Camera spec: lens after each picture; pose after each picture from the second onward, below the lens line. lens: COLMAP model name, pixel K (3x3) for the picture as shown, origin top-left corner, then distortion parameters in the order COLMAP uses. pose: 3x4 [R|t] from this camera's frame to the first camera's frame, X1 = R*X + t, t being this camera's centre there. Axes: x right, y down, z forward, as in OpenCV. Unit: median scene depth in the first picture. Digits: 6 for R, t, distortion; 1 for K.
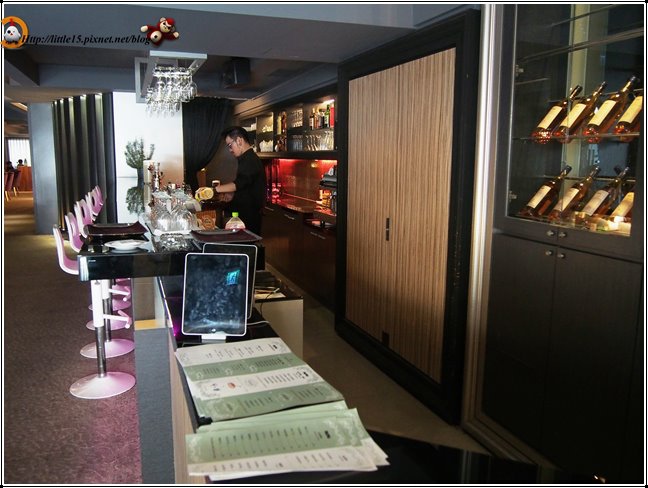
lens RADIAL K [[537.5, 0, 324.0], [0, 537.5, 244.0], [0, 0, 1]] dist [-0.053558, 0.005872]
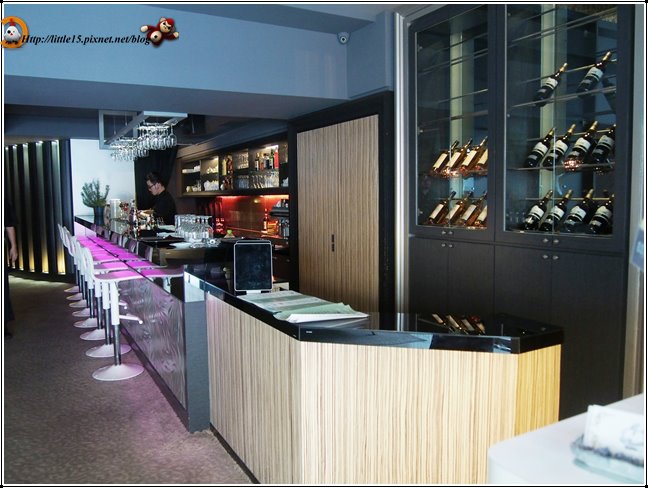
lens RADIAL K [[537.5, 0, 324.0], [0, 537.5, 244.0], [0, 0, 1]] dist [-0.053558, 0.005872]
pose [[0.988271, -0.033261, 0.149045, -0.094628], [0.043919, 0.996663, -0.068799, 0.060037], [-0.146260, 0.074538, 0.986434, -0.294027]]
